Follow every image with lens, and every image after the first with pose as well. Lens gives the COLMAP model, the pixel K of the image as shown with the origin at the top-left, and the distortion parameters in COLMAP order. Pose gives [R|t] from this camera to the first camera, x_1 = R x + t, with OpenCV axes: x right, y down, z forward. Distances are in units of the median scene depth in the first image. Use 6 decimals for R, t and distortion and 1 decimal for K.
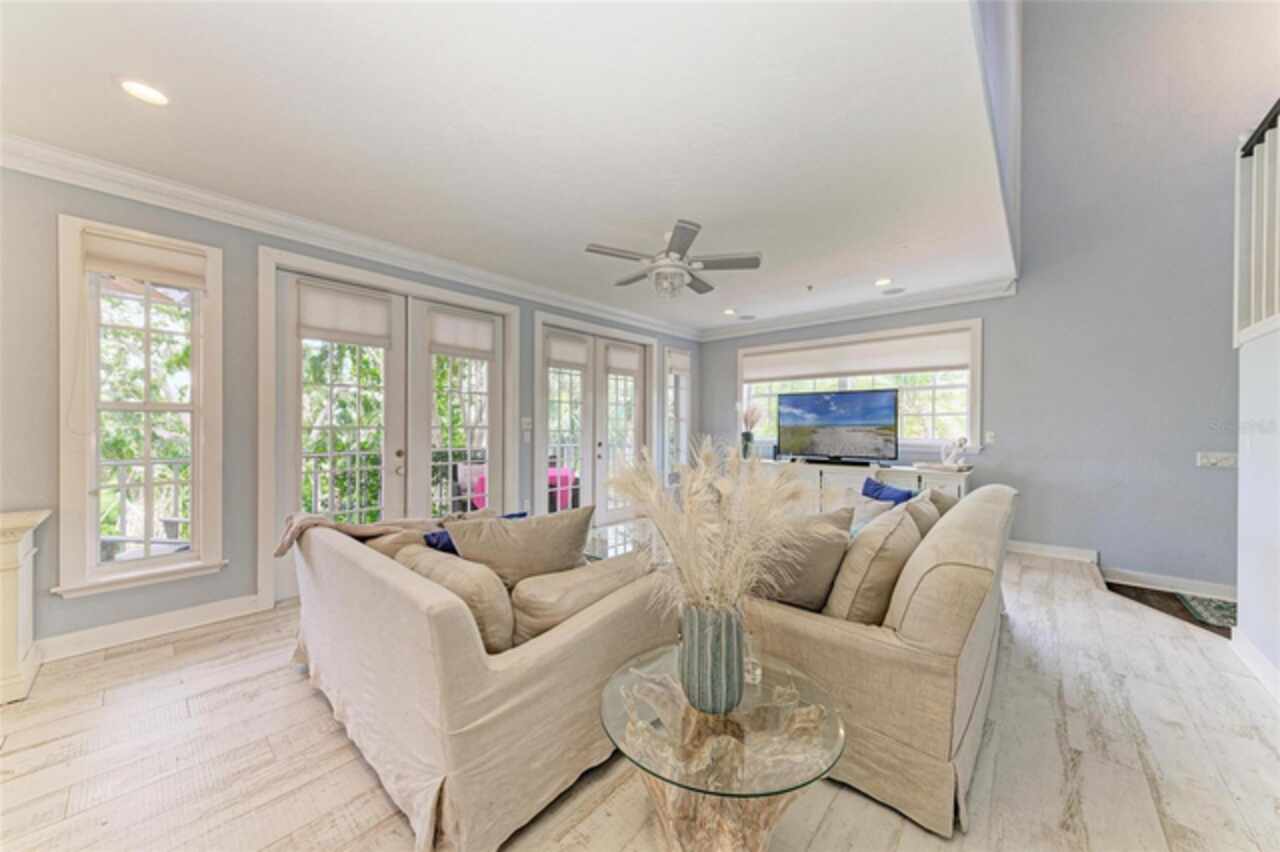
lens RADIAL K [[434.9, 0, 629.5], [0, 434.9, 431.0], [0, 0, 1]] dist [0.015065, 0.000044]
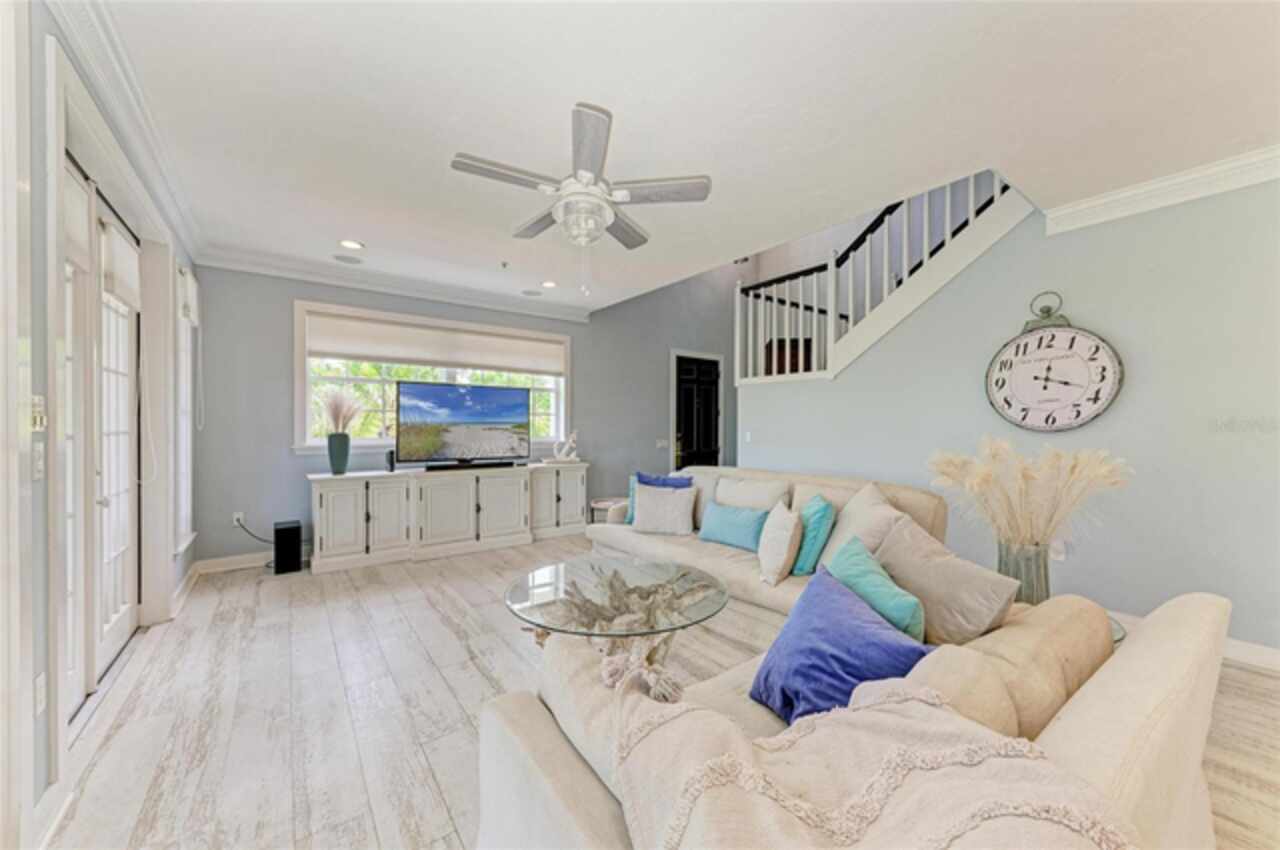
lens RADIAL K [[487.1, 0, 639.6], [0, 487.1, 427.9], [0, 0, 1]] dist [0.017859, -0.000673]
pose [[0.206970, -0.004209, 0.978338, -0.426742], [0.003883, 0.999986, 0.003481, -0.006066], [-0.978340, 0.003078, 0.206983, 0.478871]]
